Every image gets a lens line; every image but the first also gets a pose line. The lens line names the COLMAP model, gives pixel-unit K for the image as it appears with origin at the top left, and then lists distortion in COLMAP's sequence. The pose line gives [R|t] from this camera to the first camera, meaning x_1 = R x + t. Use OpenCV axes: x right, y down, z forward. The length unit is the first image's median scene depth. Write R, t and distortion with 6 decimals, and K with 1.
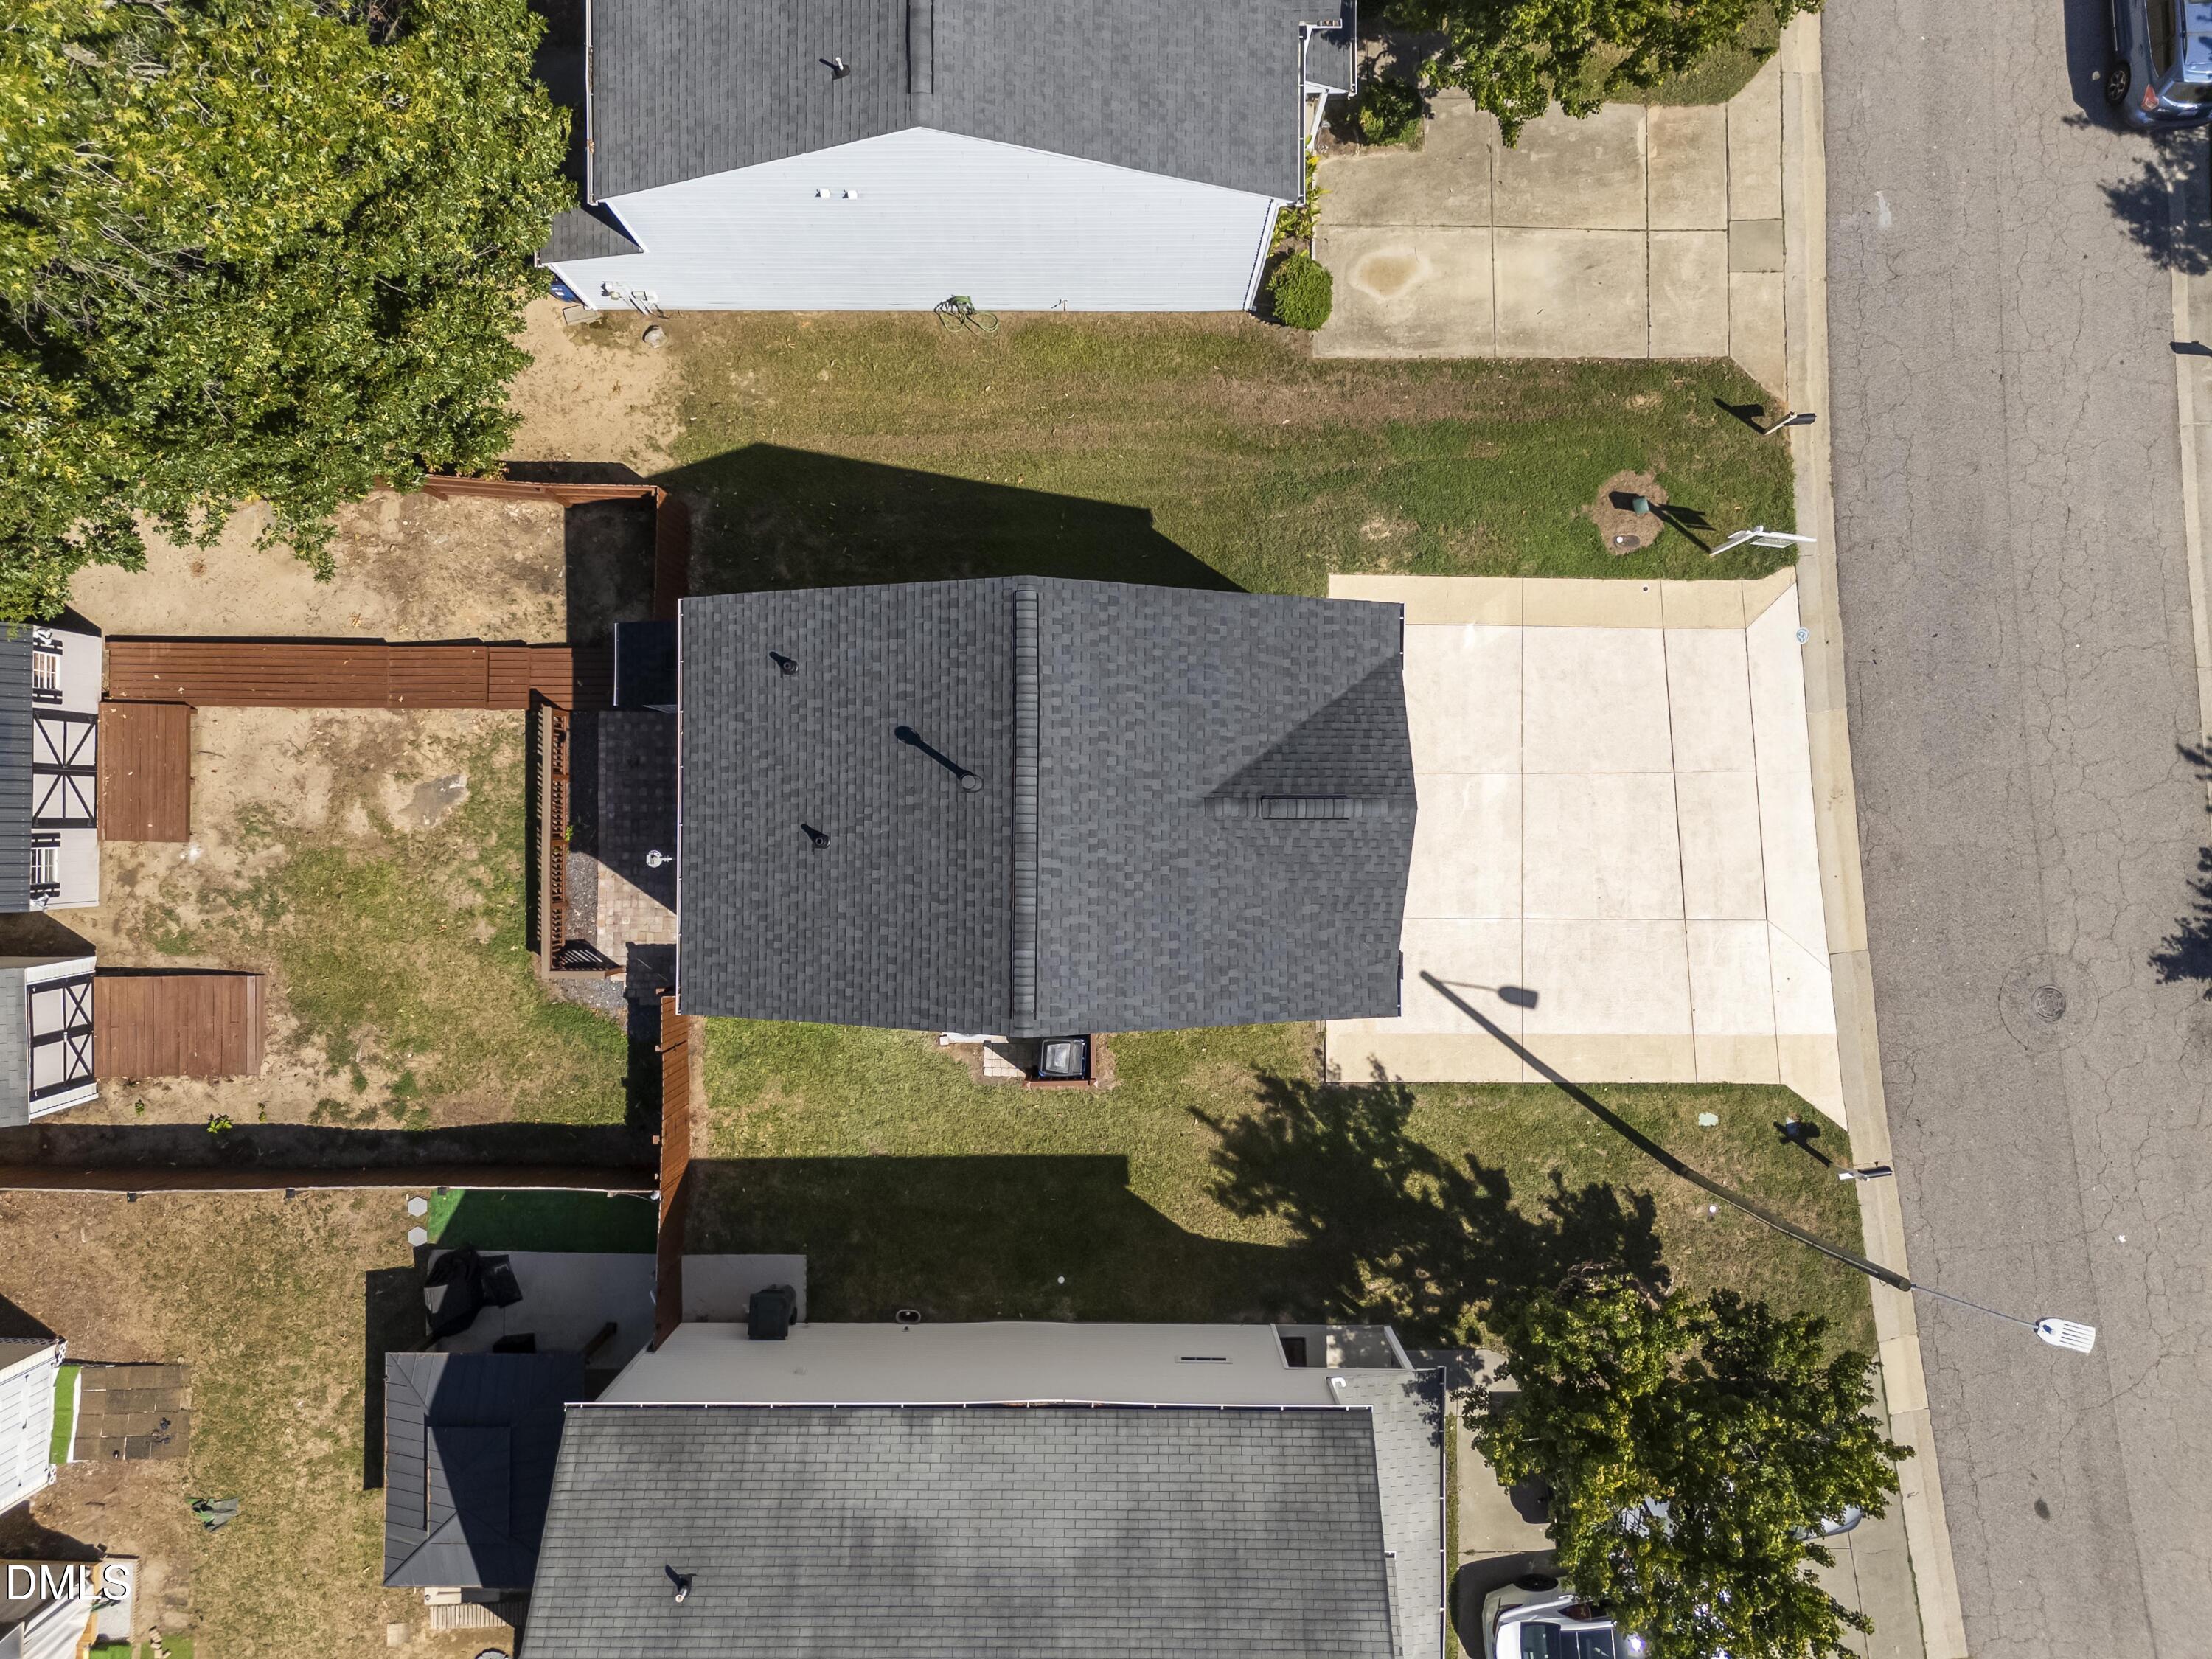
lens RADIAL K [[1640.2, 0, 1113.8], [0, 1640.2, 833.7], [0, 0, 1]] dist [0.056556, -0.014248]
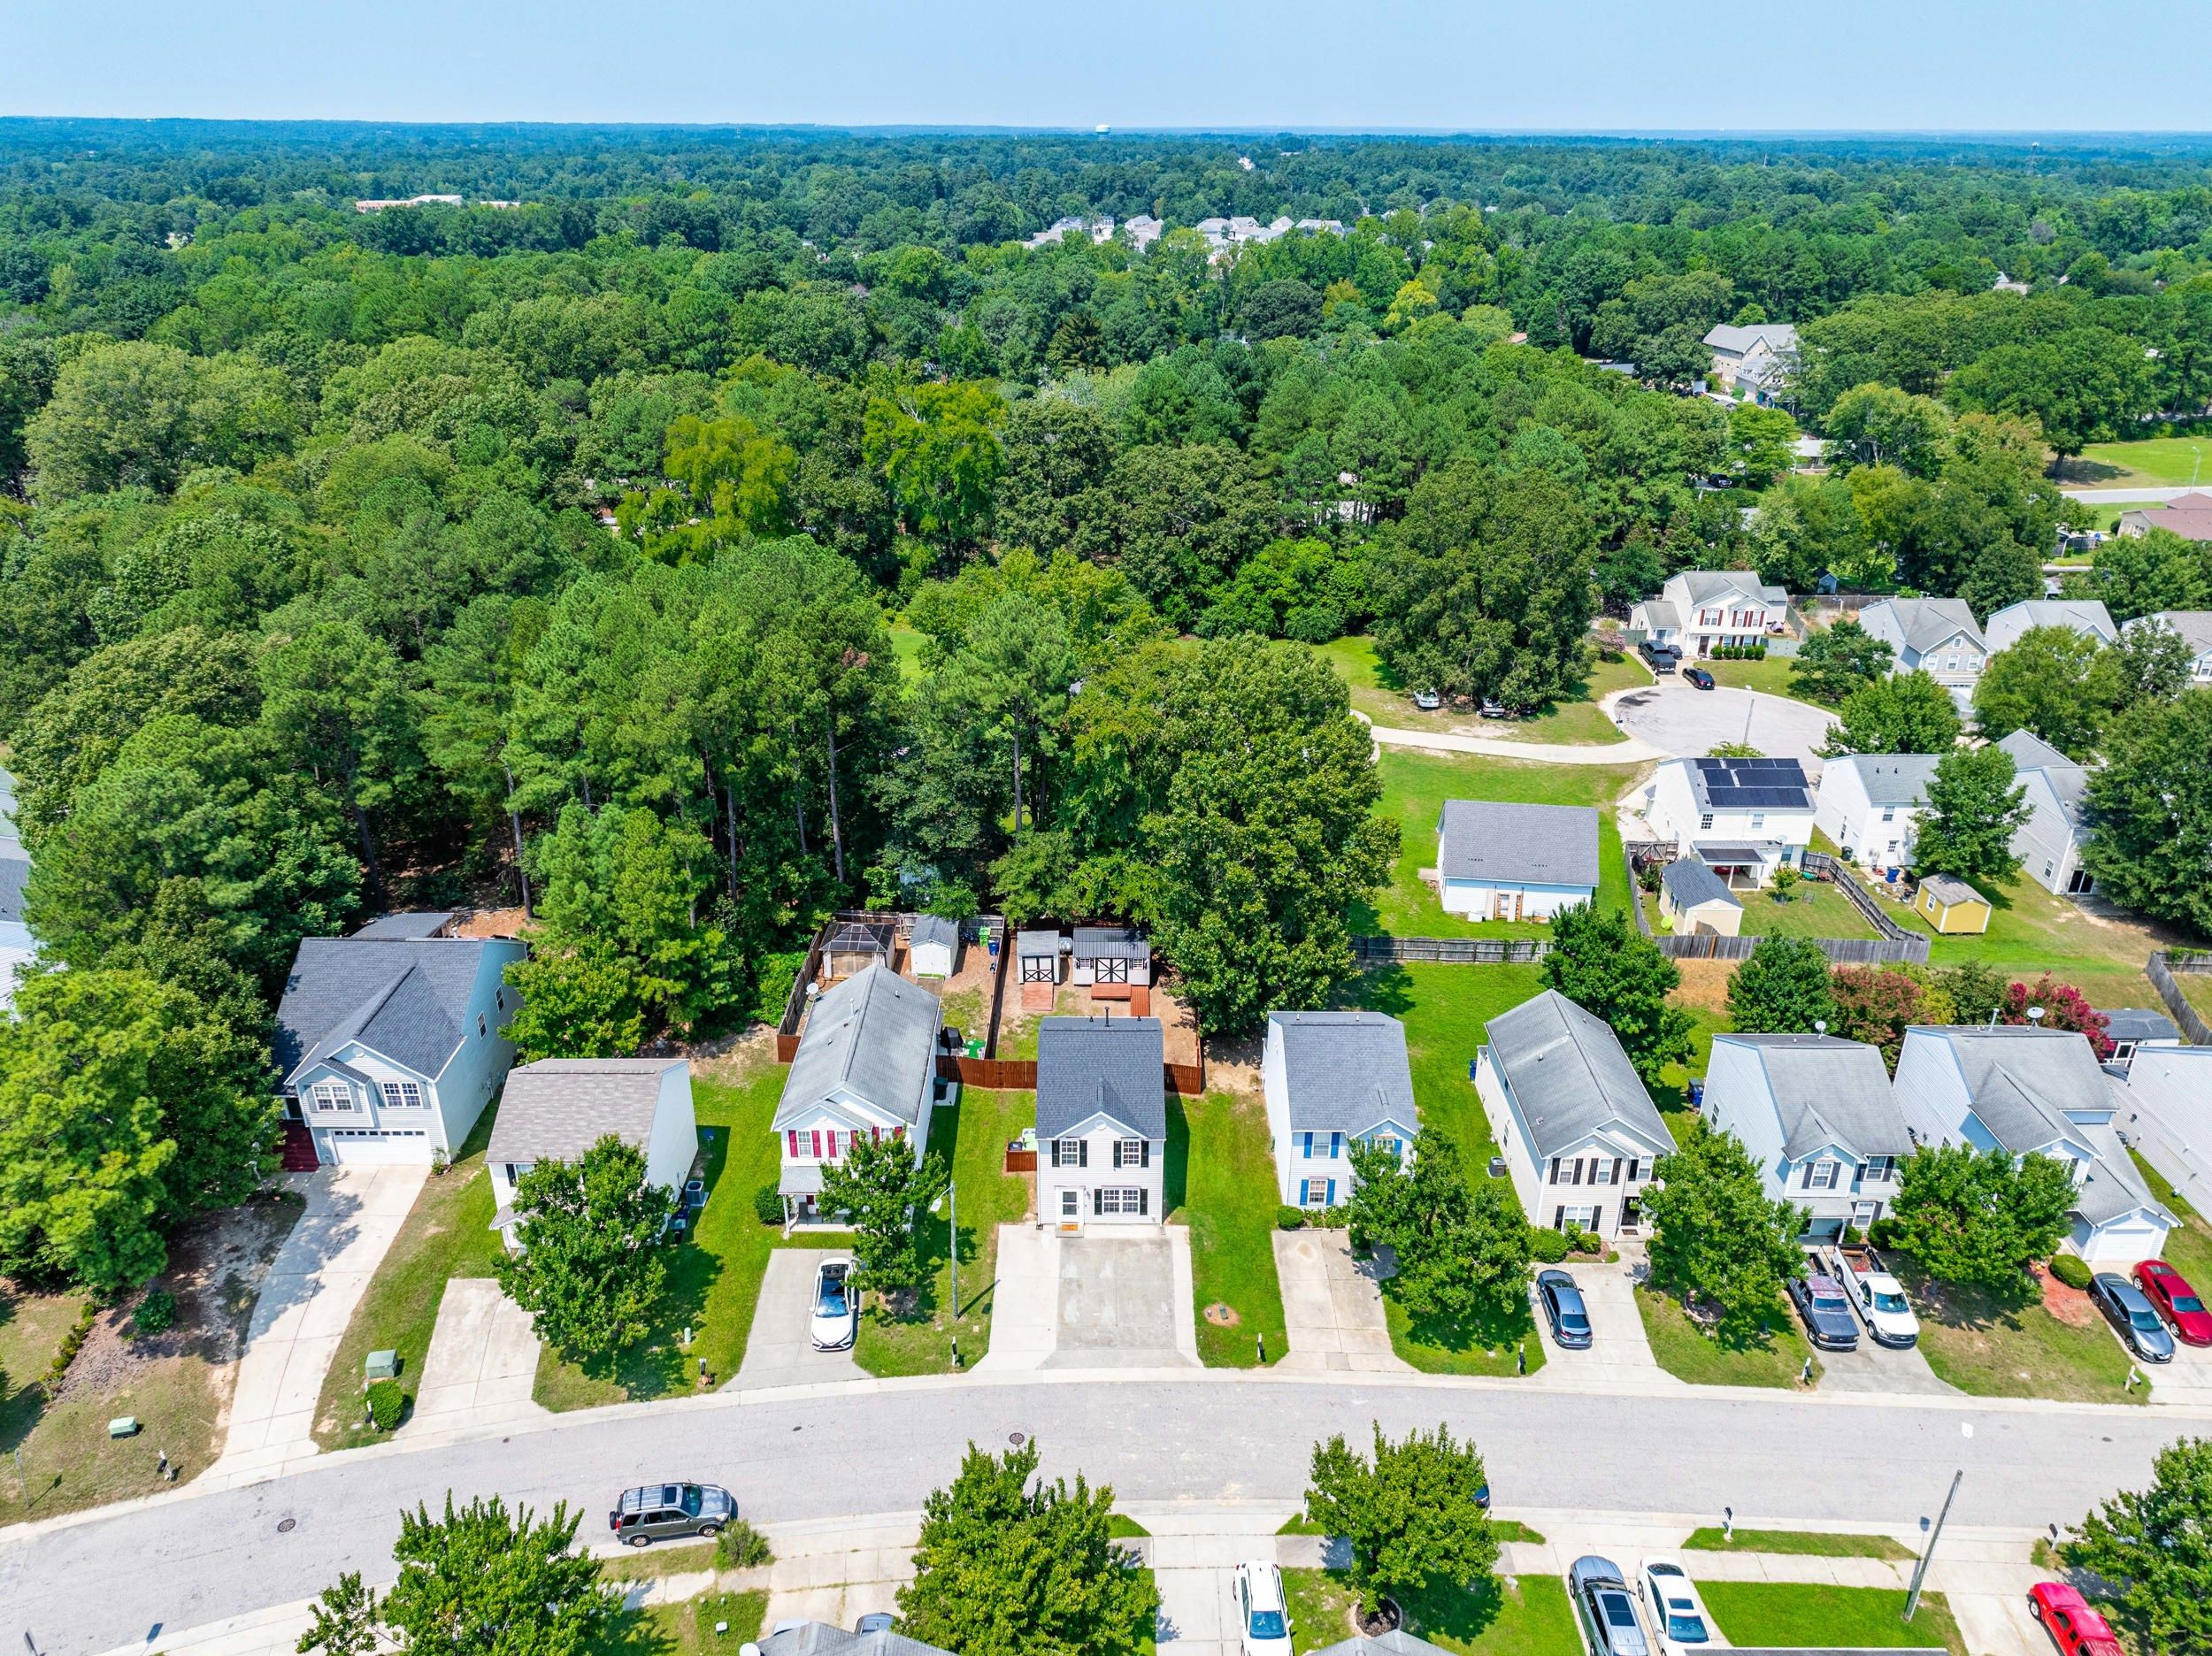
lens RADIAL K [[1552.7, 0, 1104.2], [0, 1552.7, 832.2], [0, 0, 1]] dist [-0.007104, 0.008066]
pose [[0.001842, 0.422441, -0.906389, 2.162957], [-0.999995, 0.002957, -0.000654, -0.020438], [0.002404, 0.906386, 0.422444, -0.651581]]
